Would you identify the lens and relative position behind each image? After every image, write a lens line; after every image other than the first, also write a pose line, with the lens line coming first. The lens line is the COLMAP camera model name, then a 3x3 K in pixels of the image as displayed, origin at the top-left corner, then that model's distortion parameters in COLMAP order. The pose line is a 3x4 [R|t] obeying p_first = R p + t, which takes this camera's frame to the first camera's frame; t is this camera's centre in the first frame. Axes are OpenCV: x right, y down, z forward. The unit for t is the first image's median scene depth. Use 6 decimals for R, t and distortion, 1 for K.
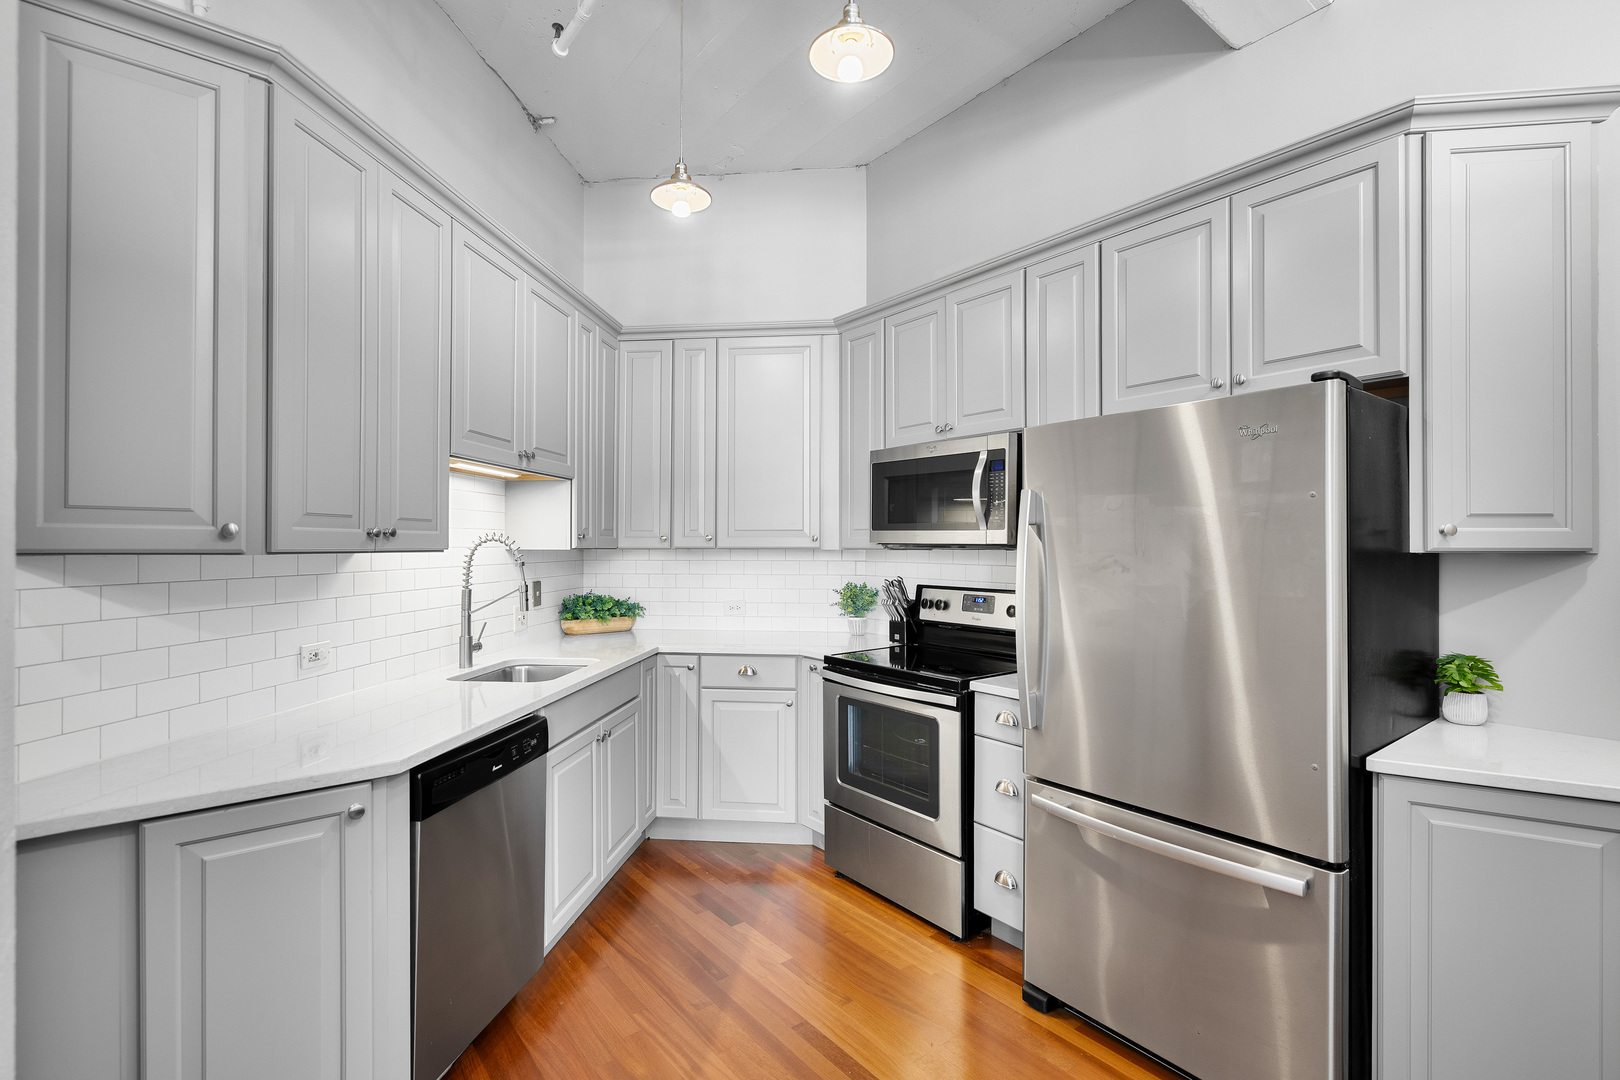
lens RADIAL K [[746.7, 0, 814.7], [0, 746.7, 547.2], [0, 0, 1]] dist [-0.004633, 0.000480]
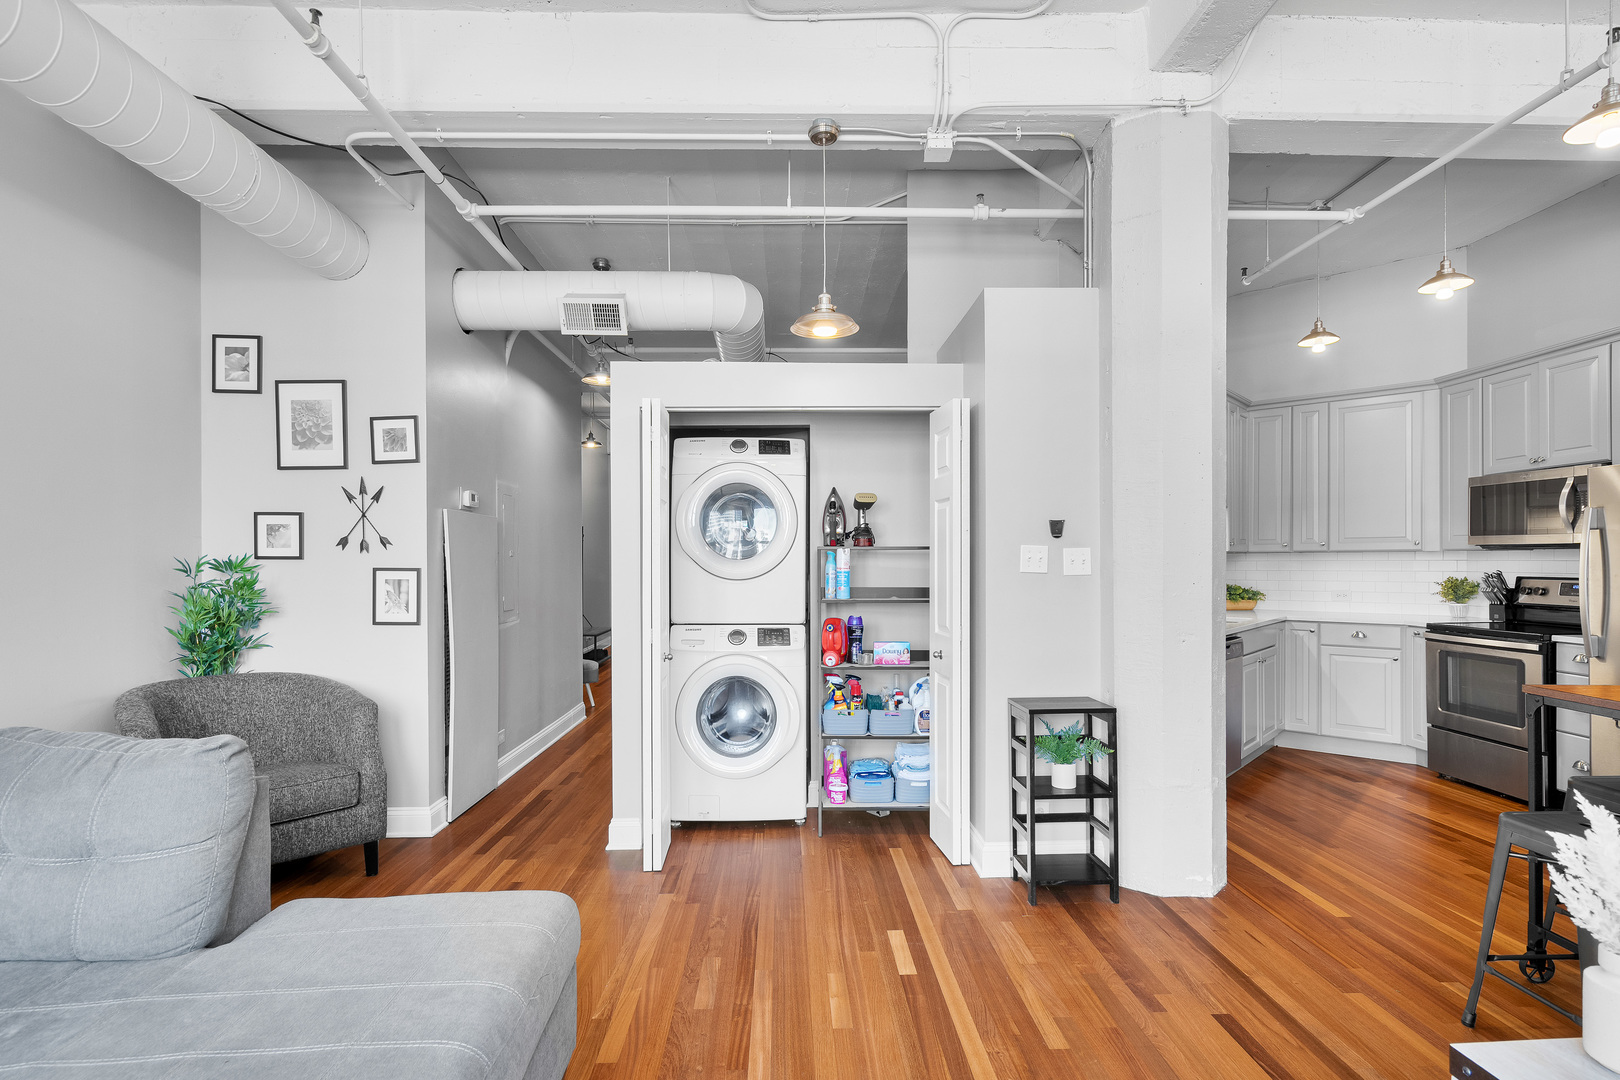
lens RADIAL K [[790.0, 0, 811.4], [0, 790.0, 561.0], [0, 0, 1]] dist [0.002445, 0.000357]
pose [[0.800892, -0.003866, -0.598797, -0.024420], [0.002446, 0.999992, -0.003185, 0.028143], [0.598804, 0.001086, 0.800895, -0.972354]]
